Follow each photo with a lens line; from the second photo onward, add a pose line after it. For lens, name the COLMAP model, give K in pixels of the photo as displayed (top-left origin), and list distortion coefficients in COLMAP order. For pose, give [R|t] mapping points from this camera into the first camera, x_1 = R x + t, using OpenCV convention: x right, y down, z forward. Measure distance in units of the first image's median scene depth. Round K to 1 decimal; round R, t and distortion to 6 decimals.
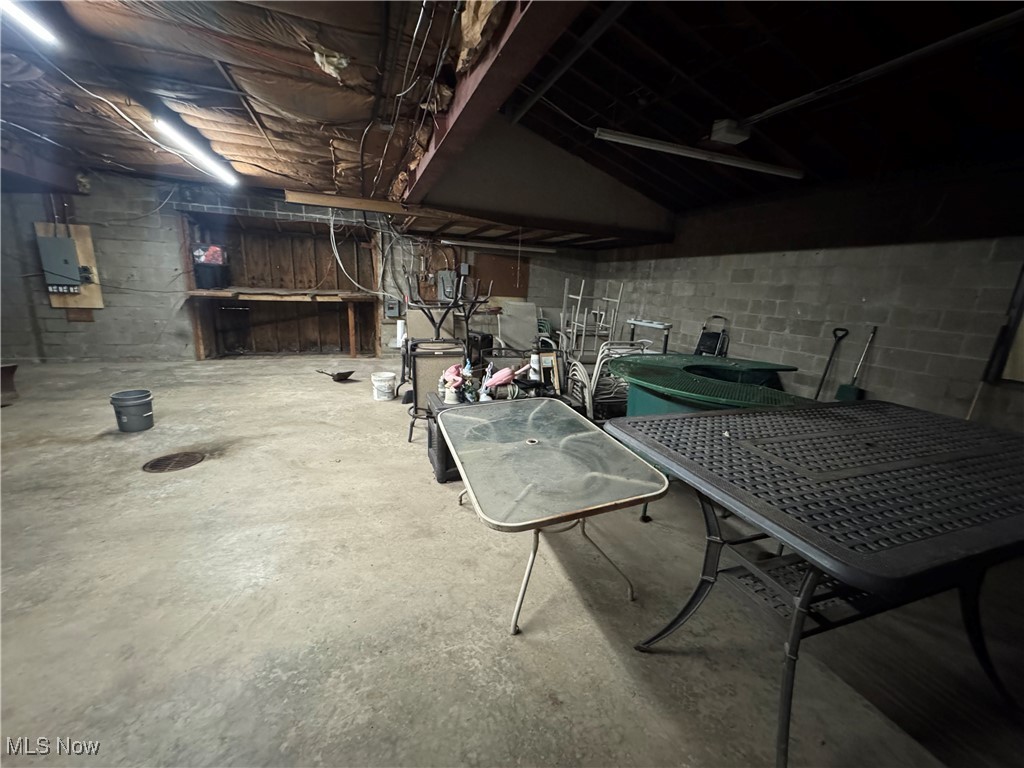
lens RADIAL K [[409.3, 0, 513.8], [0, 409.3, 386.3], [0, 0, 1]] dist [-0.003726, 0.000315]
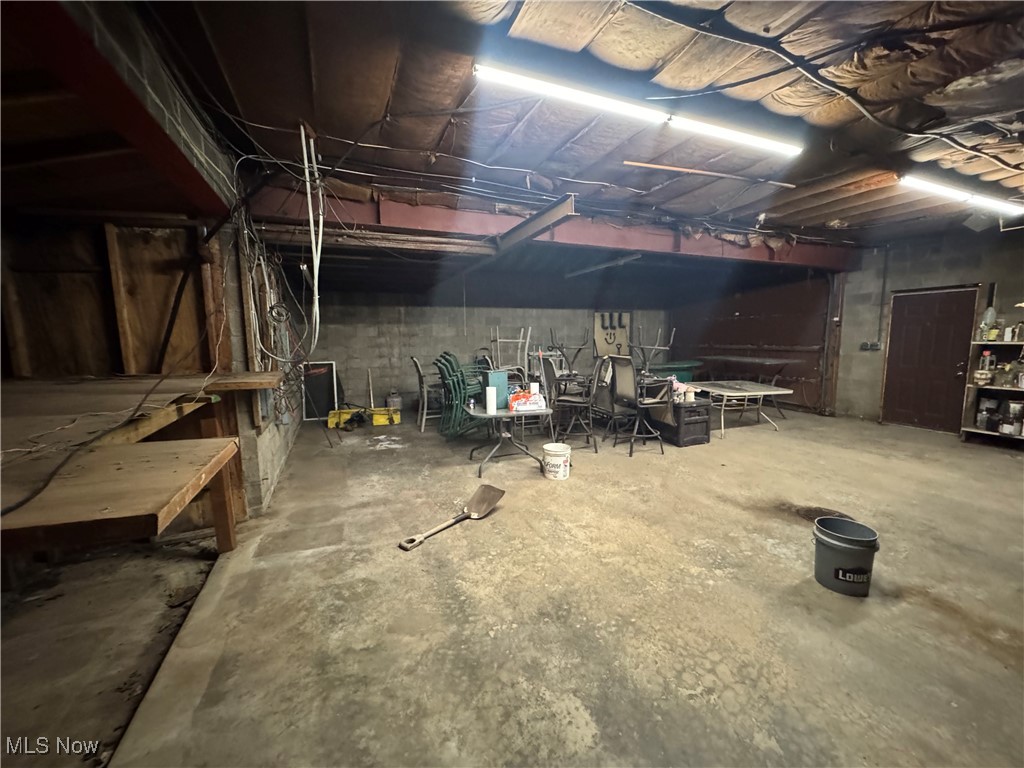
lens RADIAL K [[409.3, 0, 512.5], [0, 409.3, 382.8], [0, 0, 1]] dist [-0.003726, 0.000315]
pose [[-0.052568, -0.160885, 0.985572, -0.994507], [0.248979, 0.953658, 0.168955, -0.280437], [-0.967081, 0.254268, -0.010075, 0.963683]]
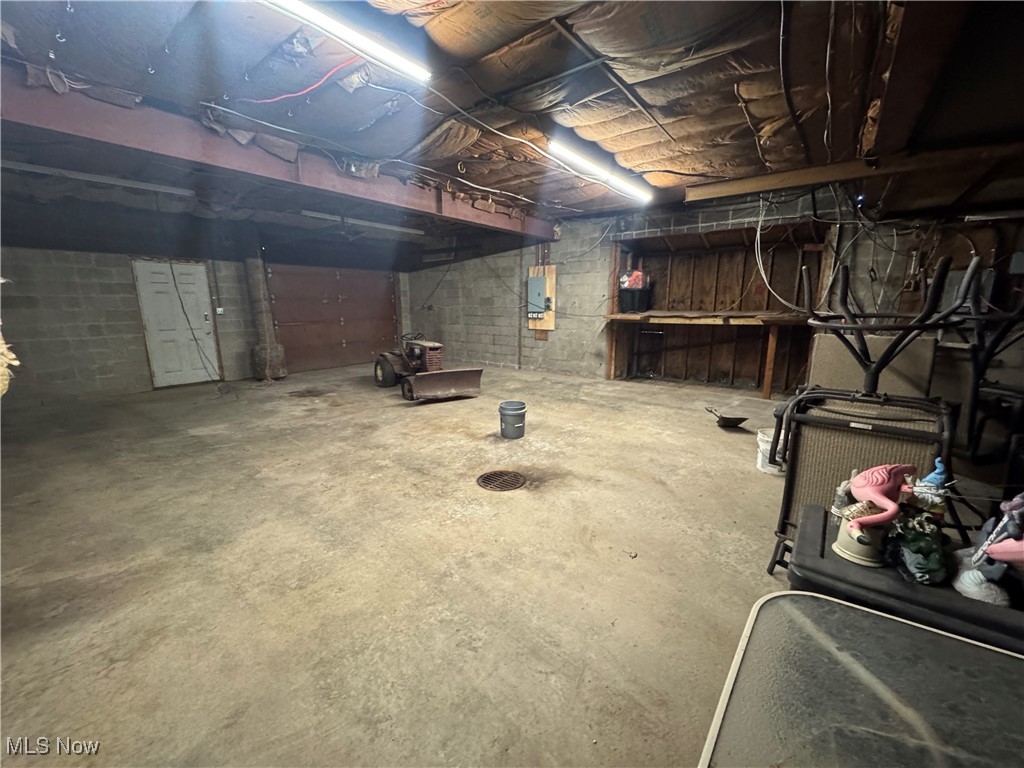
lens RADIAL K [[409.3, 0, 511.1], [0, 409.3, 384.7], [0, 0, 1]] dist [-0.003726, 0.000315]
pose [[0.522203, 0.119920, -0.844348, -0.003532], [-0.177267, 0.983703, 0.030078, -0.045075], [0.834194, 0.133968, 0.534951, 0.264560]]
